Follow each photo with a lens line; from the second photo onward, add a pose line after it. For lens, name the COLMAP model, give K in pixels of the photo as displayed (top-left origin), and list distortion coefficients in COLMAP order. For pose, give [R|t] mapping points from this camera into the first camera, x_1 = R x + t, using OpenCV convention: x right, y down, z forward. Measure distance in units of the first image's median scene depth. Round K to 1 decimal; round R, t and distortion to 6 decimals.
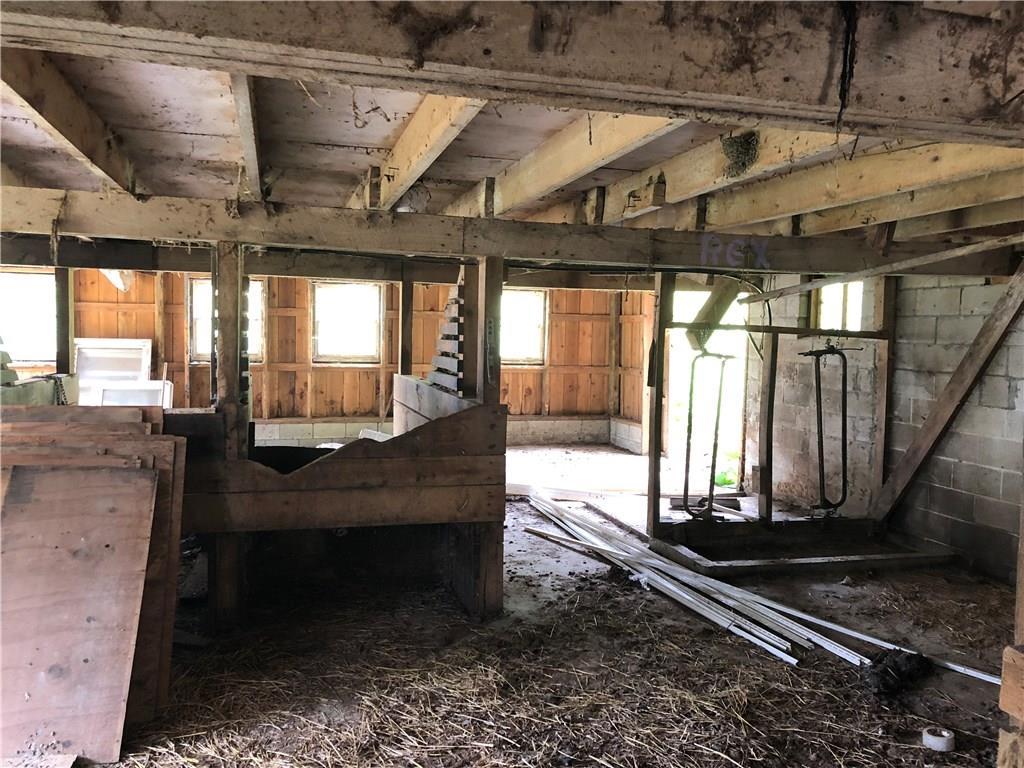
lens RADIAL K [[838.8, 0, 512.8], [0, 838.8, 381.6], [0, 0, 1]] dist [0.037693, -0.036241]
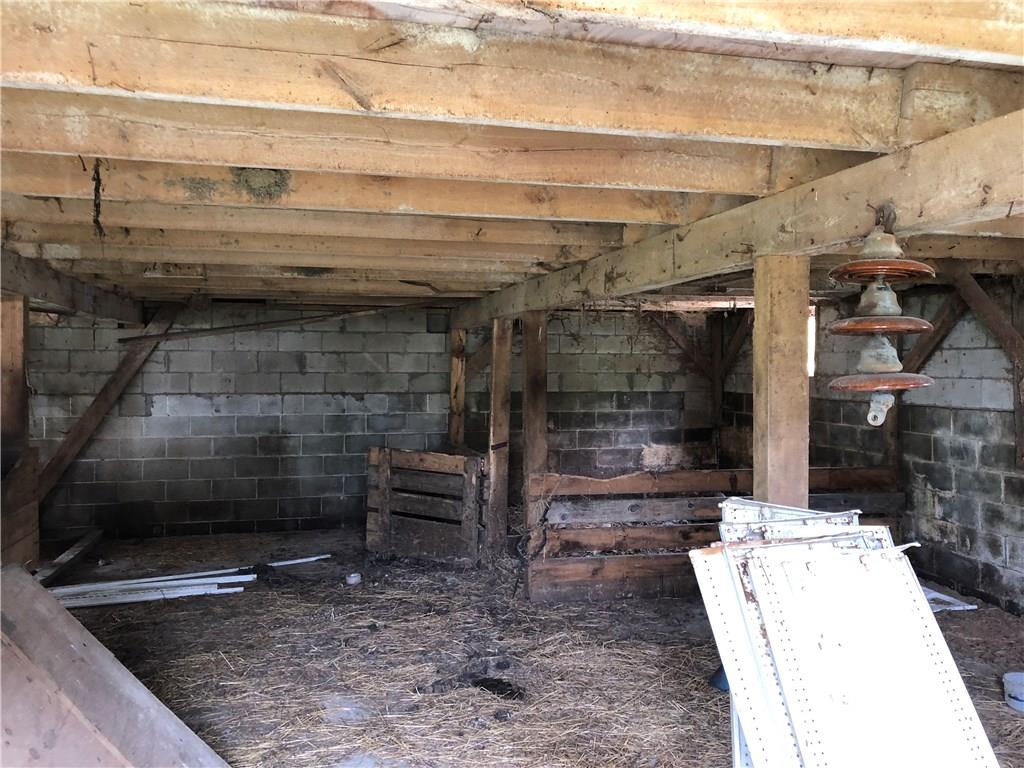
lens RADIAL K [[838.8, 0, 511.4], [0, 838.8, 380.7], [0, 0, 1]] dist [0.037693, -0.036241]
pose [[0.025384, -0.041993, 0.998795, -1.049694], [0.053251, 0.997756, 0.040596, -0.067034], [-0.998258, 0.052157, 0.027563, 0.427715]]
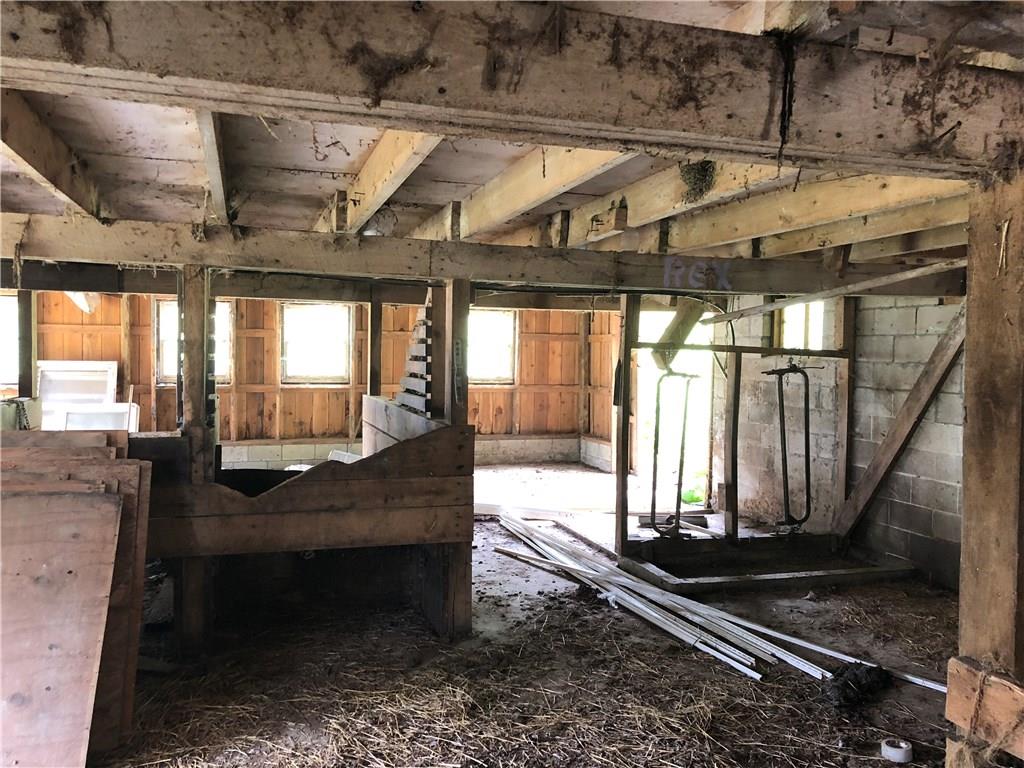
lens RADIAL K [[838.8, 0, 512.0], [0, 838.8, 383.7], [0, 0, 1]] dist [0.037693, -0.036241]
pose [[0.999439, -0.006696, 0.032819, 0.005966], [0.007354, 0.999774, -0.019941, -0.002421], [-0.032678, 0.020172, 0.999262, -0.010902]]
